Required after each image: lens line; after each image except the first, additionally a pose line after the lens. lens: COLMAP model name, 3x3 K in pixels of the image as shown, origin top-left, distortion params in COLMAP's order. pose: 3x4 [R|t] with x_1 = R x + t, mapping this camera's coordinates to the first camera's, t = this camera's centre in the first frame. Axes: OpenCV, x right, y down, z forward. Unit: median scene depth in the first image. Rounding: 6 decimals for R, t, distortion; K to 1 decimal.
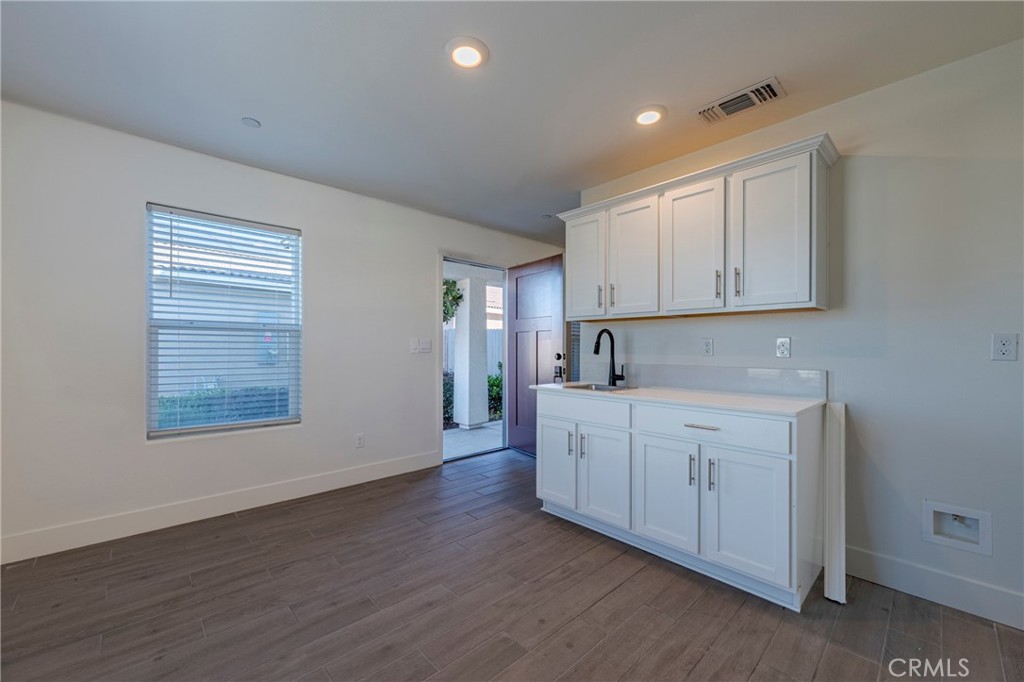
lens RADIAL K [[404.4, 0, 512.0], [0, 404.4, 342.3], [0, 0, 1]] dist [-0.000722, -0.000075]
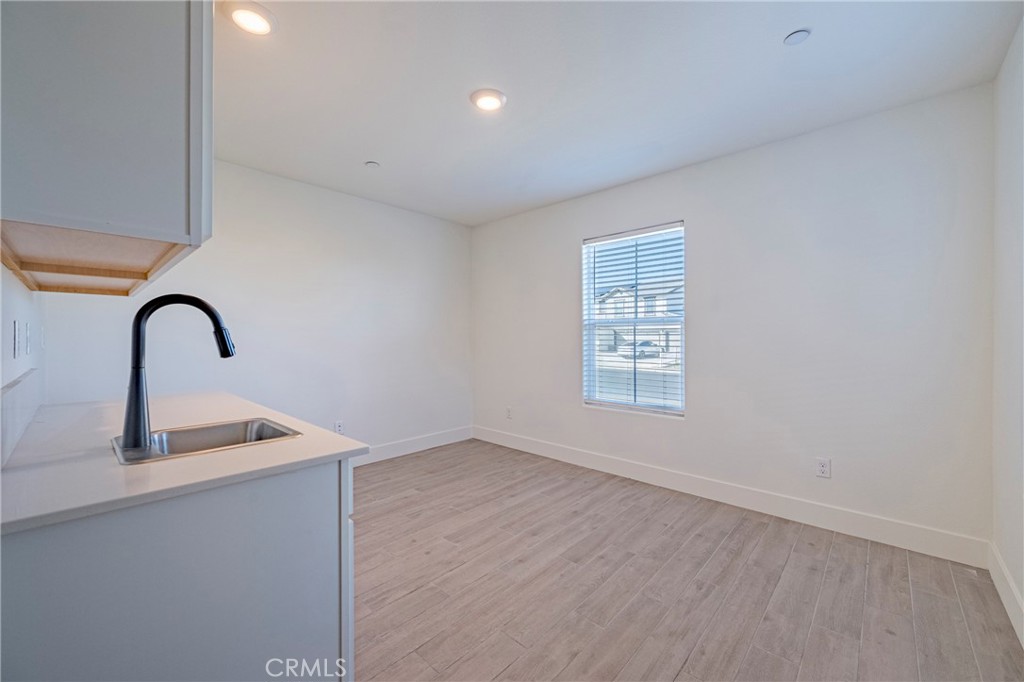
lens RADIAL K [[404.4, 0, 512.0], [0, 404.4, 342.1], [0, 0, 1]] dist [-0.000722, -0.000075]
pose [[-0.997704, -0.002478, -0.067679, -0.096368], [-0.002274, 0.999993, -0.003092, 0.021426], [0.067686, -0.002931, -0.997702, 2.119726]]
